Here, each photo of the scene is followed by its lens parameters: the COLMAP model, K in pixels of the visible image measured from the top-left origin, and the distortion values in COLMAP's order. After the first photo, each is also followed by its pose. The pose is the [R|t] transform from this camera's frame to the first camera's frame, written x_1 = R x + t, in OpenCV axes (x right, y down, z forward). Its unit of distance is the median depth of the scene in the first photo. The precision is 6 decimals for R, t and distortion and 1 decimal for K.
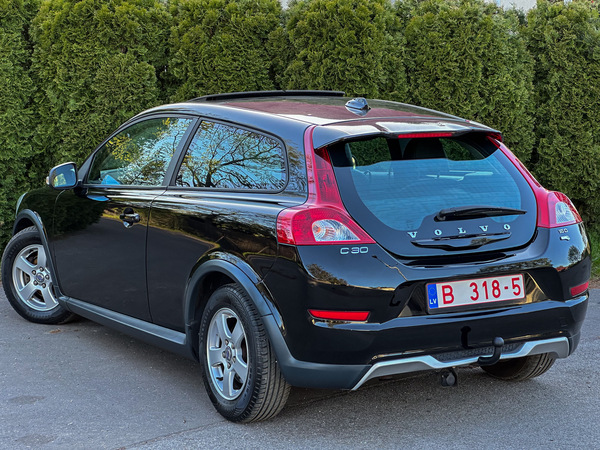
lens RADIAL K [[1224.2, 0, 297.5], [0, 1224.2, 215.1], [0, 0, 1]] dist [0.149044, 0.000000]
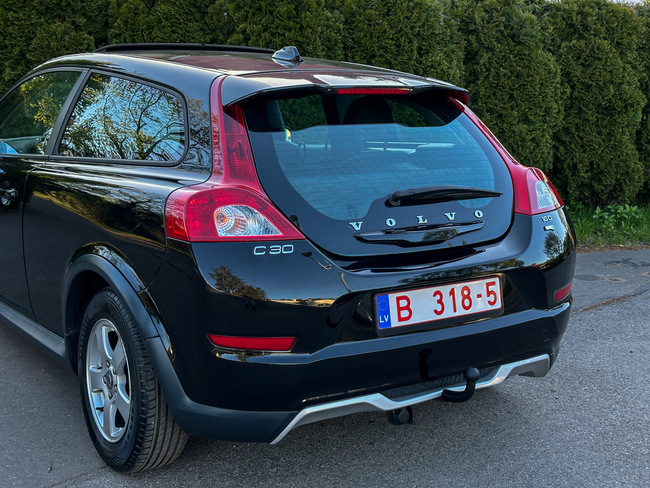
lens RADIAL K [[887.5, 0, 321.0], [0, 887.5, 246.3], [0, 0, 1]] dist [0.091668, 0.000000]
pose [[0.997640, 0.004520, 0.068514, 0.034916], [-0.009380, 0.997448, 0.070776, -0.008414], [-0.068020, -0.071252, 0.995136, 0.452719]]
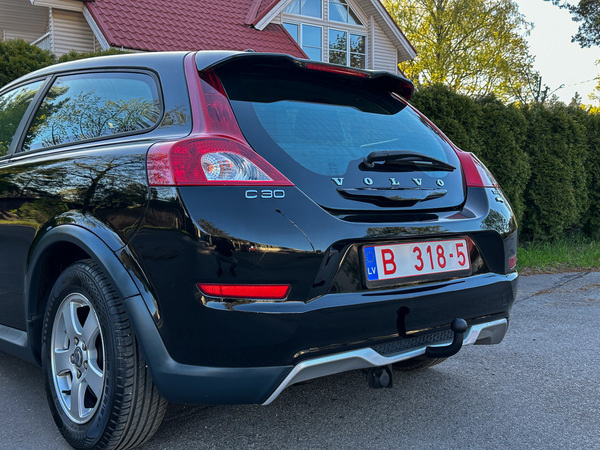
lens RADIAL K [[672.0, 0, 297.9], [0, 672.0, 224.0], [0, 0, 1]] dist [0.064185, 0.000000]
pose [[0.981328, -0.004422, 0.192289, -0.006329], [0.017172, 0.997758, -0.064688, 0.063189], [-0.191572, 0.066782, 0.979204, 0.582424]]
